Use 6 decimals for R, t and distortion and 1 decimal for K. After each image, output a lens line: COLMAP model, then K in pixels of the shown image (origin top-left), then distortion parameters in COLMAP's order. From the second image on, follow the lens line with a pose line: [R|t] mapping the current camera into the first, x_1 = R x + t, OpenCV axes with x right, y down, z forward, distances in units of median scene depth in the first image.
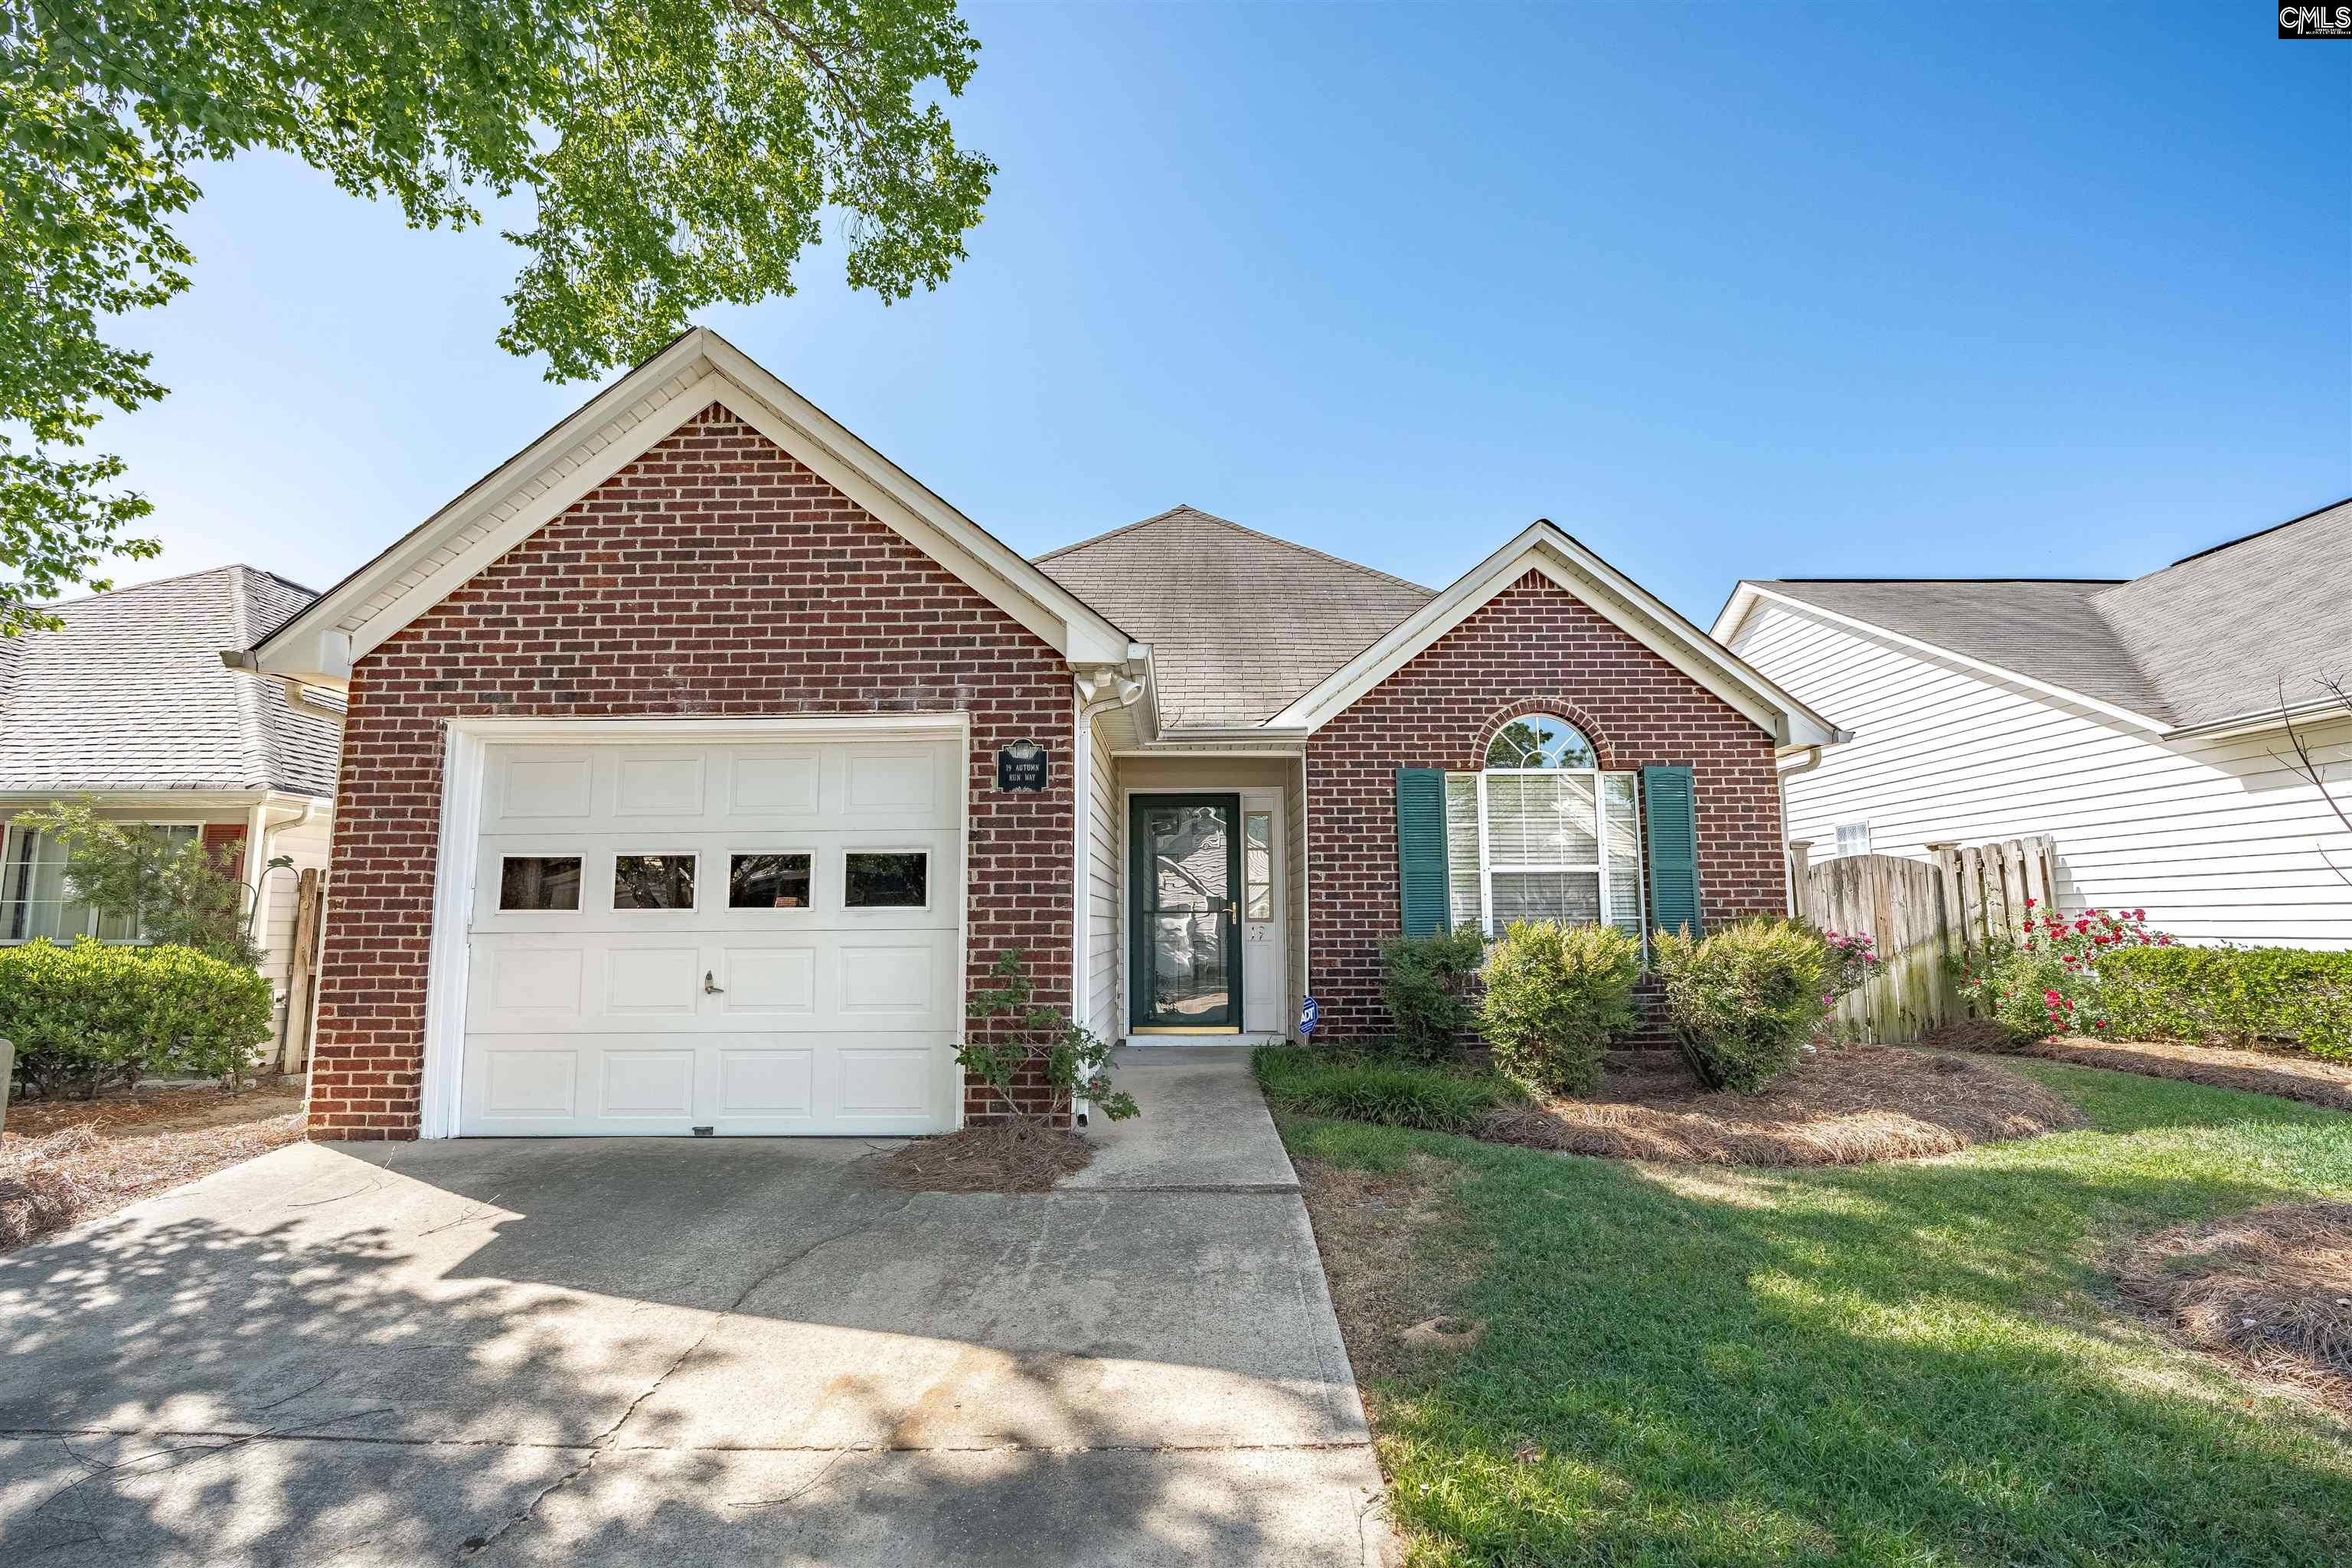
lens RADIAL K [[1100.0, 0, 1196.4], [0, 1100.0, 782.2], [0, 0, 1]] dist [-0.025557, 0.002180]
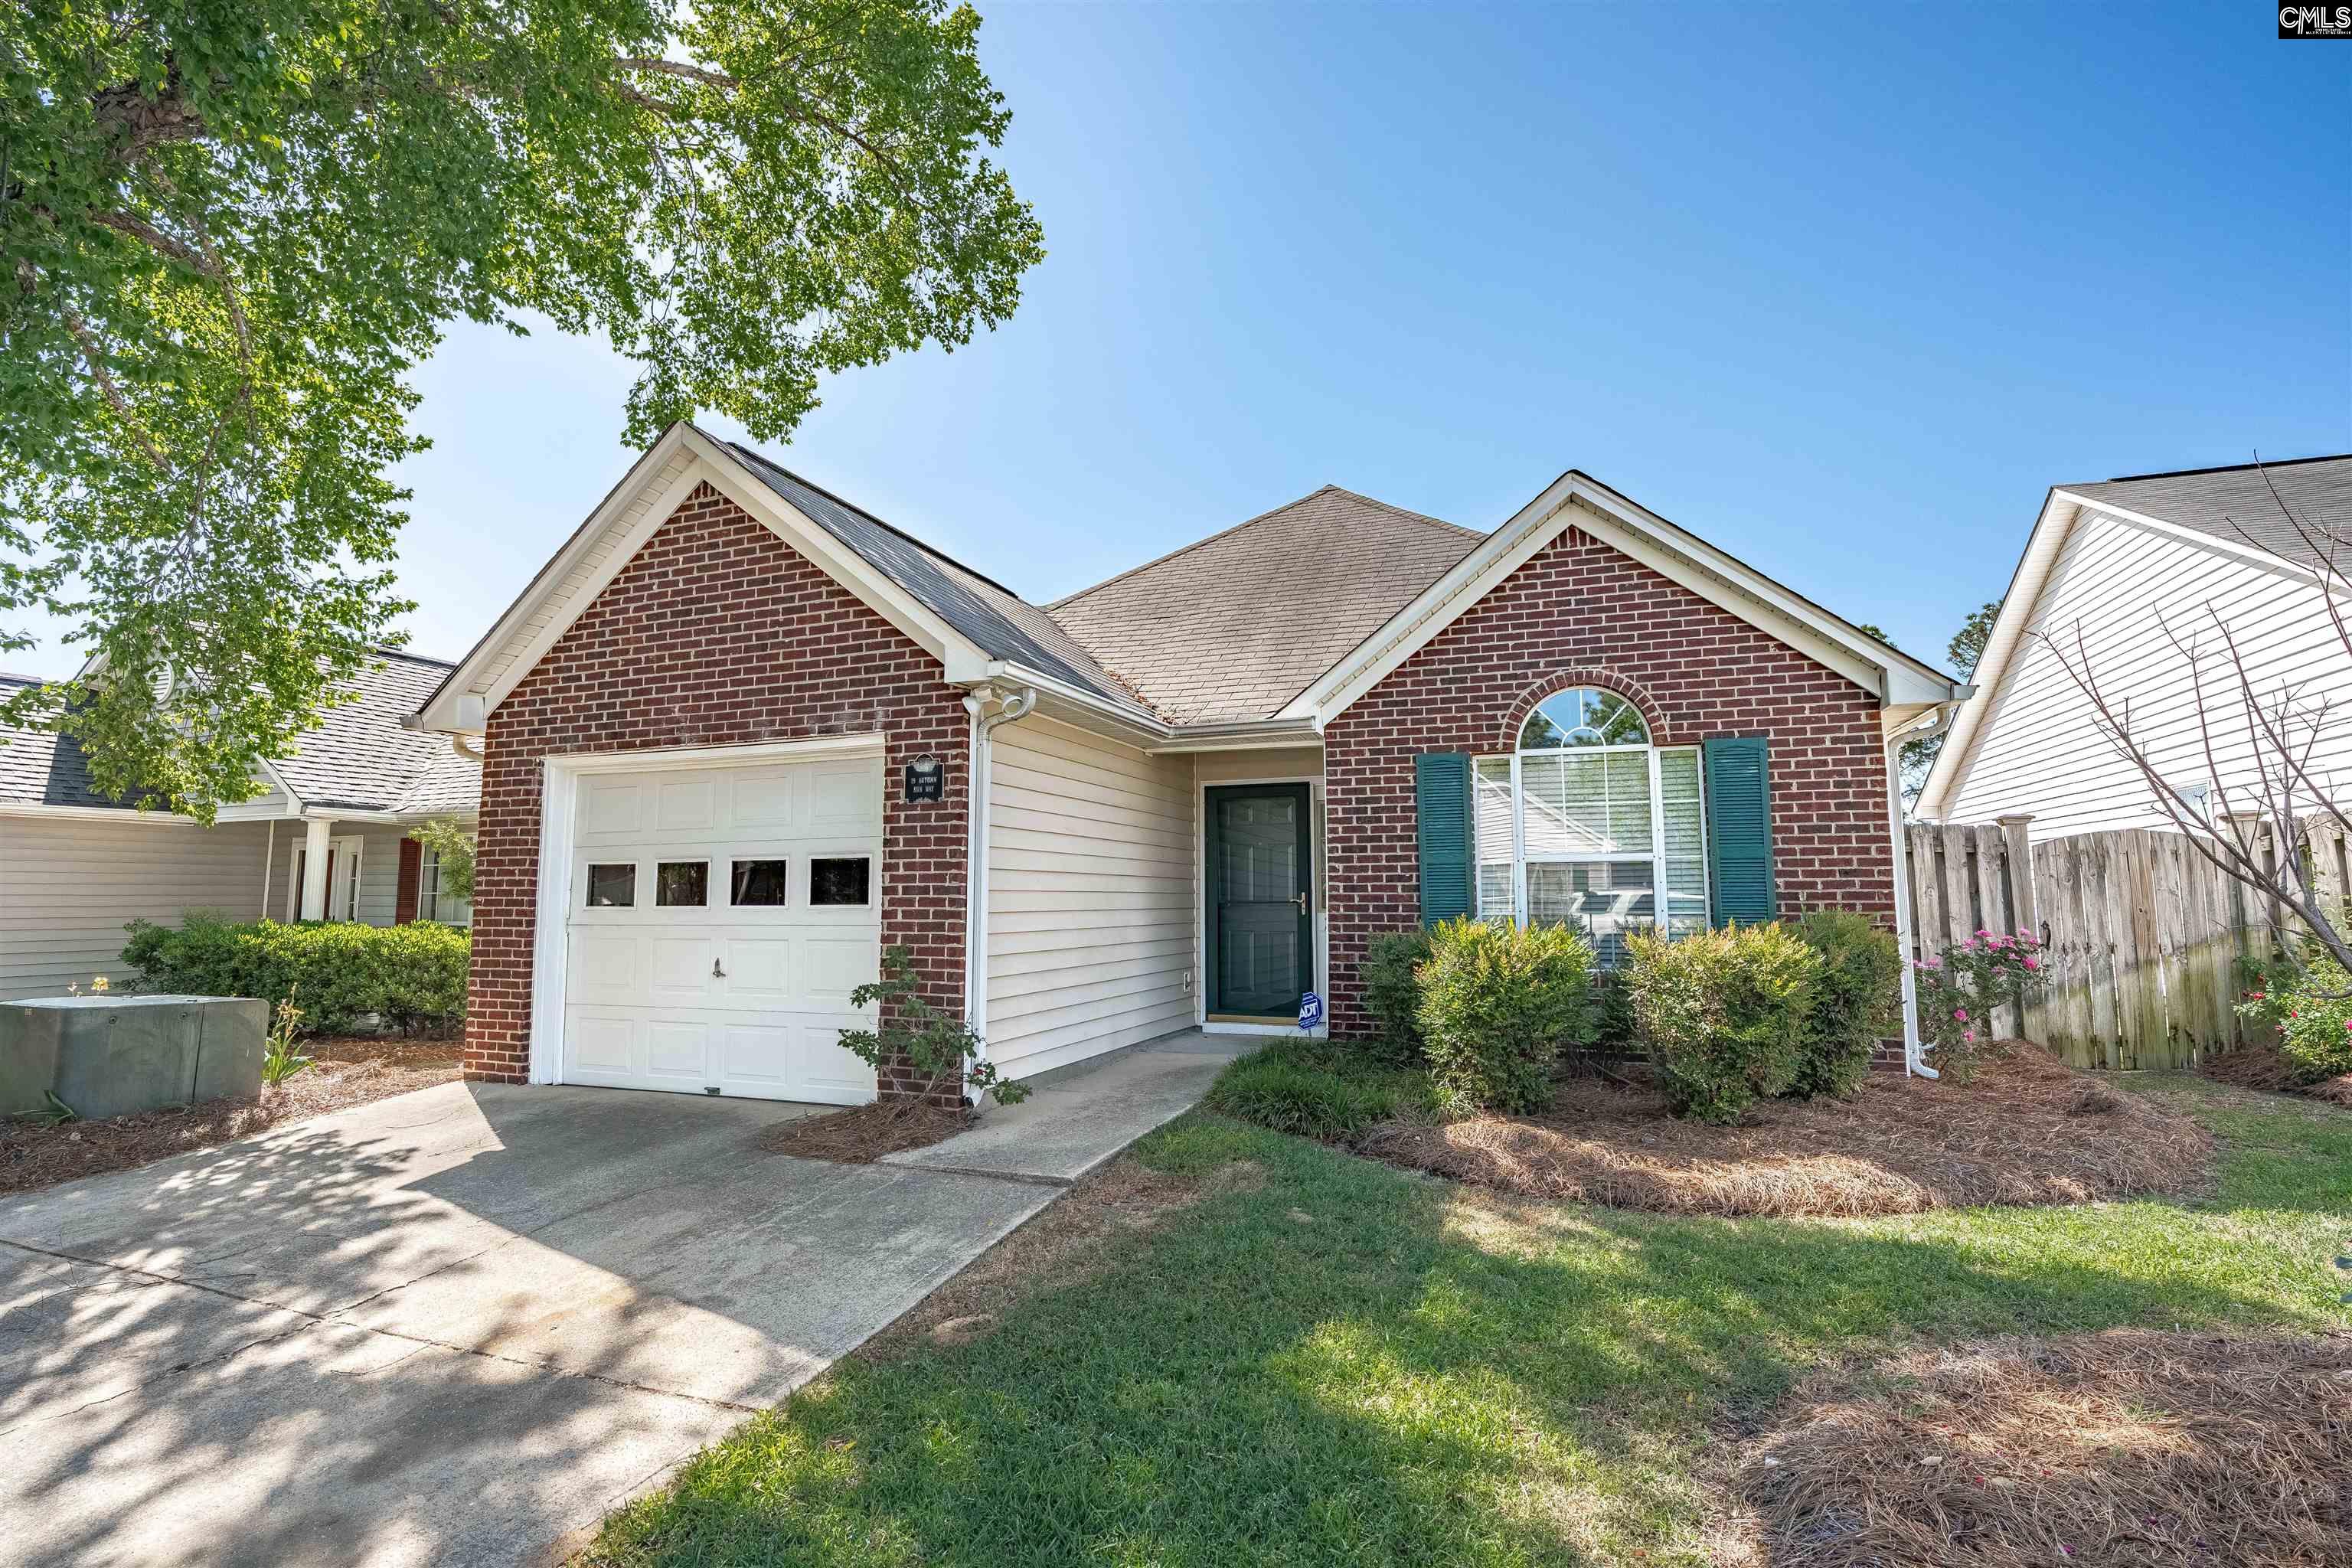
lens RADIAL K [[1100.0, 0, 1184.1], [0, 1100.0, 781.2], [0, 0, 1]] dist [-0.025557, 0.002180]
pose [[0.937720, -0.035031, -0.345622, 0.451232], [0.042775, 0.998975, 0.014803, -0.016738], [0.344750, -0.028665, 0.938257, 0.056303]]
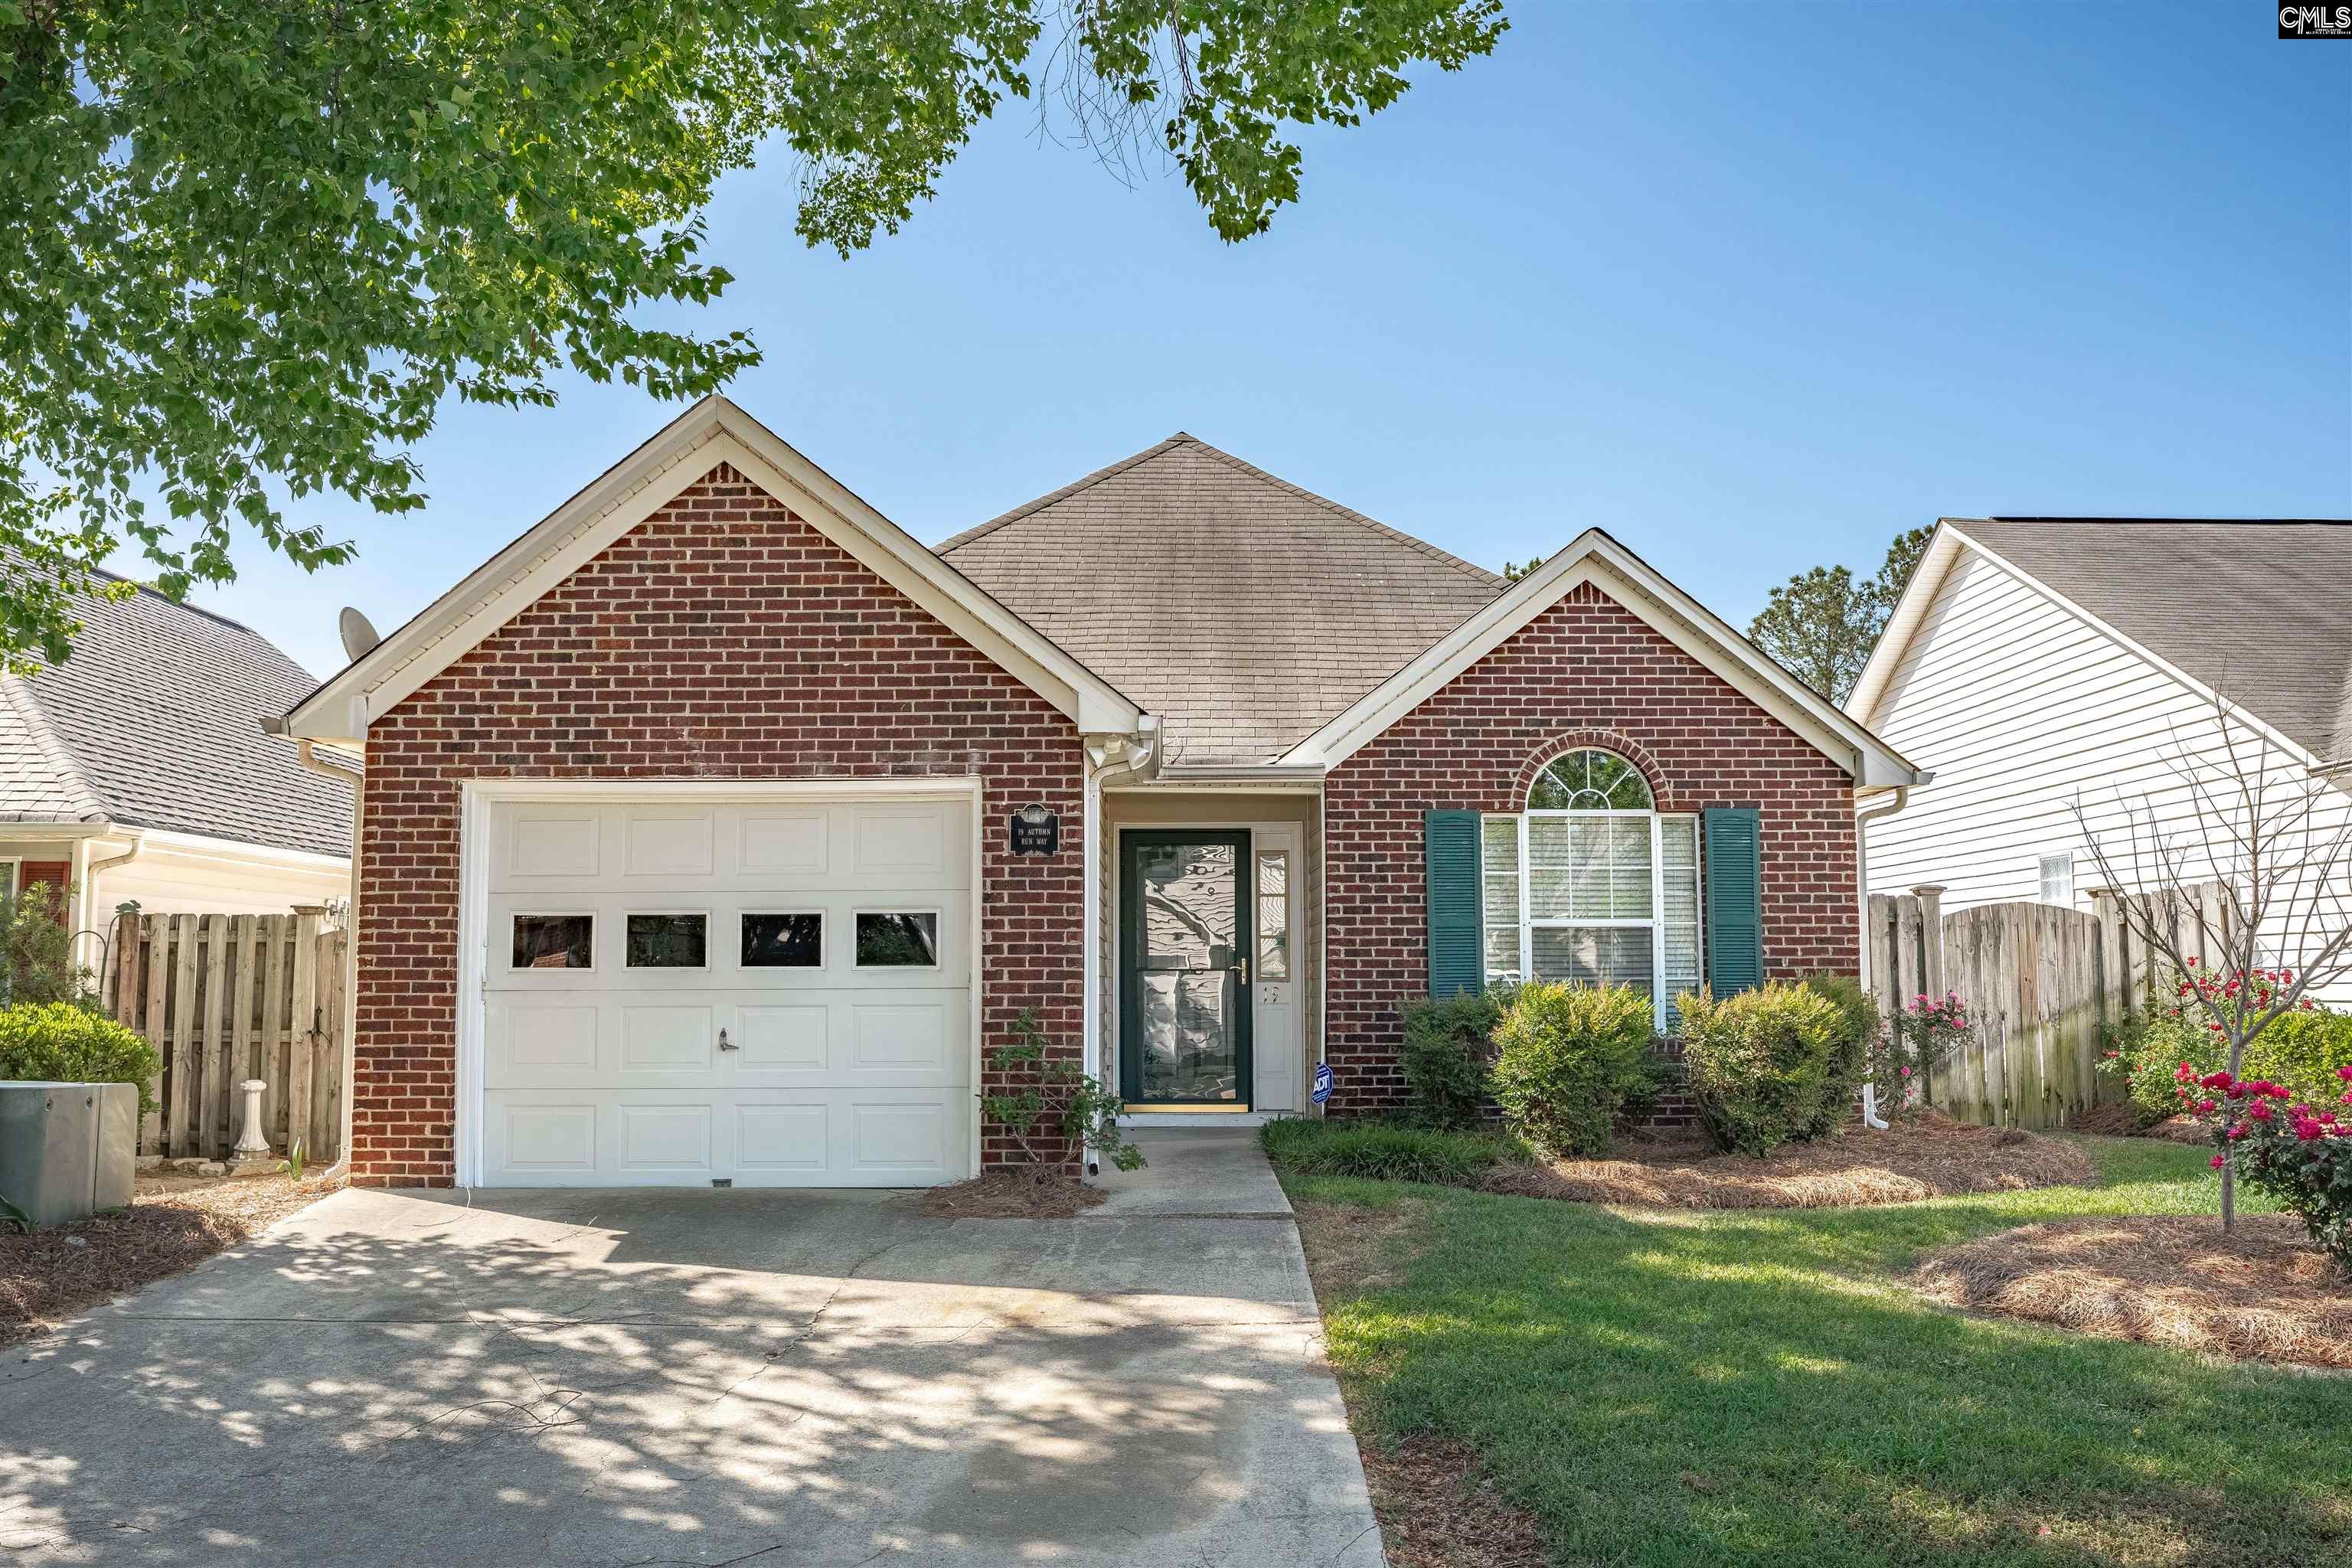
lens RADIAL K [[1947.1, 0, 1226.4], [0, 1947.1, 793.9], [0, 0, 1]] dist [-0.058449, -0.018774]
pose [[0.999801, 0.004812, 0.019353, -0.013468], [-0.005403, 0.999517, 0.030588, -0.101927], [-0.019196, -0.030687, 0.999345, -0.794872]]
